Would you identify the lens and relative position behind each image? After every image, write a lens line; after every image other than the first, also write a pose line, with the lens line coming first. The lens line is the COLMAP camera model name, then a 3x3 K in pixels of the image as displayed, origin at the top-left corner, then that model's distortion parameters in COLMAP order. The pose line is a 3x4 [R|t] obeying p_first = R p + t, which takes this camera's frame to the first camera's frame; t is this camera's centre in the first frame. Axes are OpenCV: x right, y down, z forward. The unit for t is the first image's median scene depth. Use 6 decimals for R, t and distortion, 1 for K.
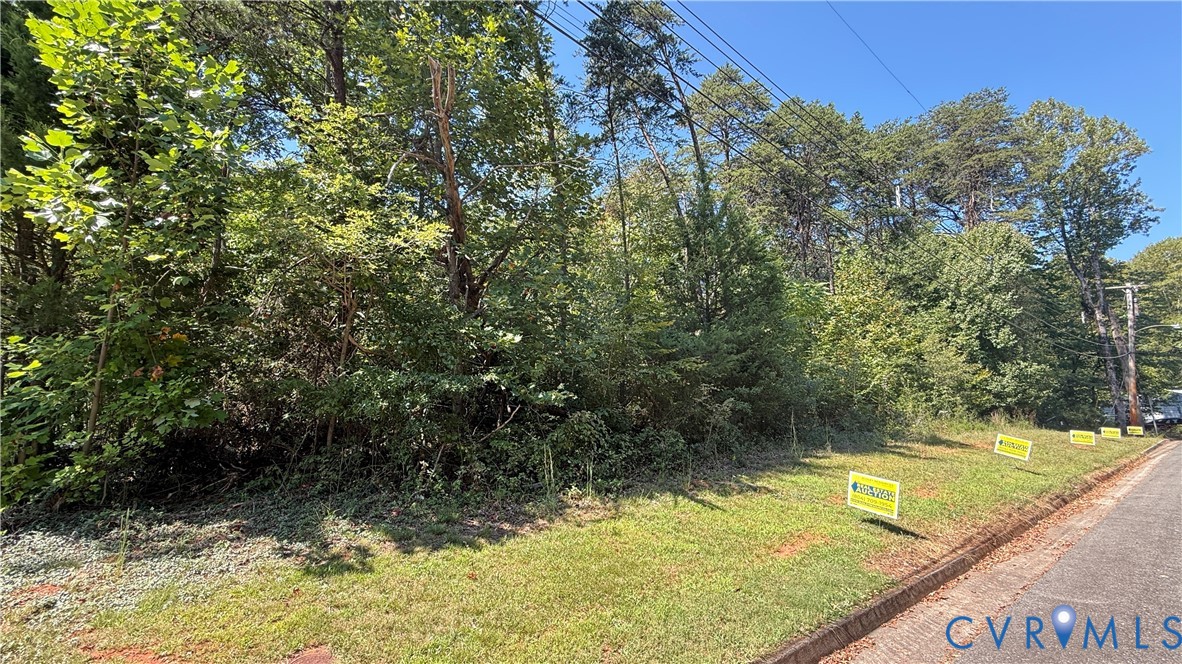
lens RADIAL K [[472.9, 0, 594.0], [0, 472.9, 327.6], [0, 0, 1]] dist [0.003702, -0.000436]
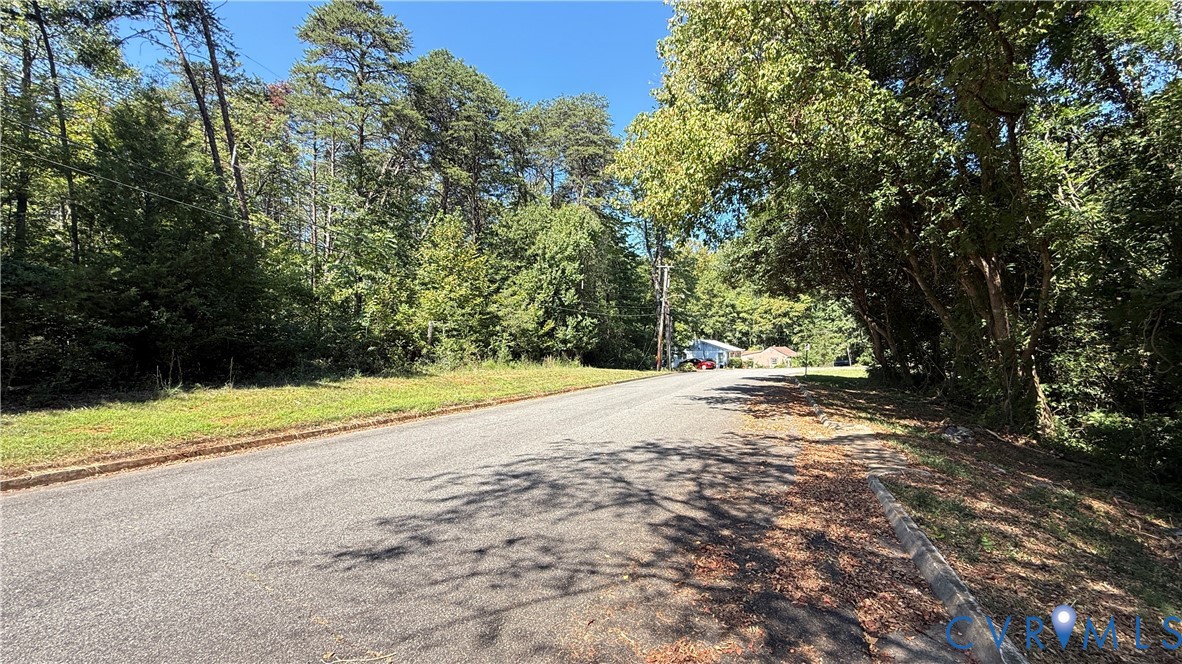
lens RADIAL K [[472.9, 0, 590.4], [0, 472.9, 330.8], [0, 0, 1]] dist [0.003702, -0.000436]
pose [[0.858641, 0.019543, 0.512204, 0.253224], [-0.078330, 0.992539, 0.093440, -0.011565], [-0.506556, -0.120353, 0.853766, -0.126040]]
